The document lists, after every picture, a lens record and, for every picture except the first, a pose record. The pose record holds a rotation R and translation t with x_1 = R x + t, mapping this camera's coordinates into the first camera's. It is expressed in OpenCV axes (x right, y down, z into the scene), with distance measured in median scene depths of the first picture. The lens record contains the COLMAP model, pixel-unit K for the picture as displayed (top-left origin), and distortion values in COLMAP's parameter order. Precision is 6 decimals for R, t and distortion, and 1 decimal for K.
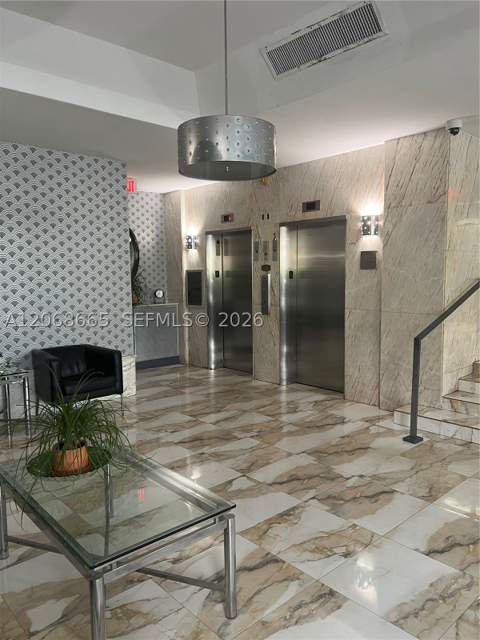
lens RADIAL K [[484.0, 0, 238.9], [0, 484.0, 318.6], [0, 0, 1]] dist [0.058776, -0.056900]
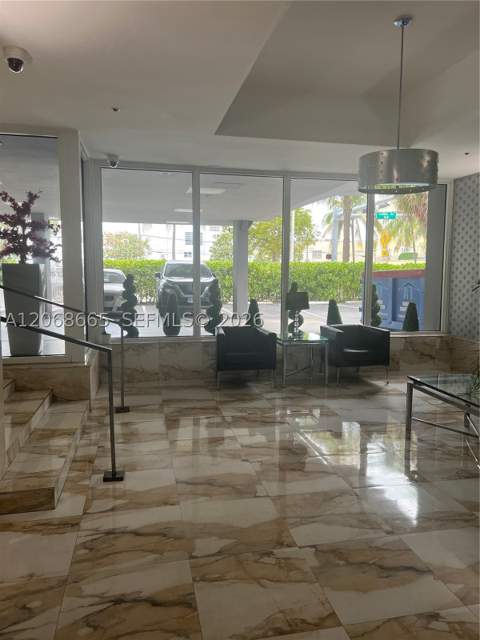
lens RADIAL K [[484.0, 0, 241.8], [0, 484.0, 317.5], [0, 0, 1]] dist [0.058776, -0.056900]
pose [[-0.865511, -0.040890, 0.499218, -0.252903], [0.054009, 0.983233, 0.174173, -0.161564], [-0.497970, 0.177711, -0.848790, 1.838300]]
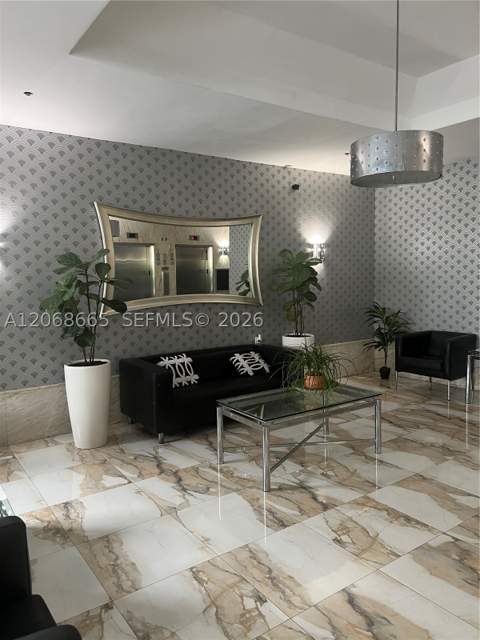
lens RADIAL K [[484.0, 0, 238.1], [0, 484.0, 322.0], [0, 0, 1]] dist [0.058776, -0.056900]
pose [[-0.122153, 0.112570, -0.986107, 0.886234], [-0.076371, 0.989535, 0.122422, -0.063732], [0.989569, 0.090265, -0.112278, 0.630251]]
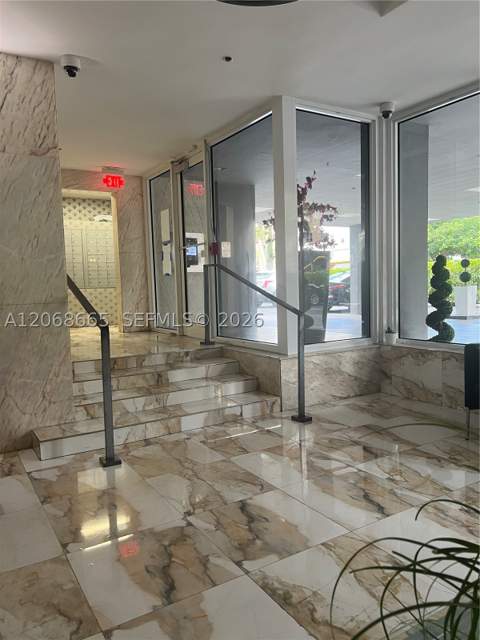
lens RADIAL K [[484.0, 0, 239.8], [0, 484.0, 319.8], [0, 0, 1]] dist [0.058776, -0.056900]
pose [[0.185795, -0.062261, 0.980614, -0.401753], [0.122014, 0.991728, 0.039849, 0.030258], [-0.974984, 0.112245, 0.191855, 0.765143]]
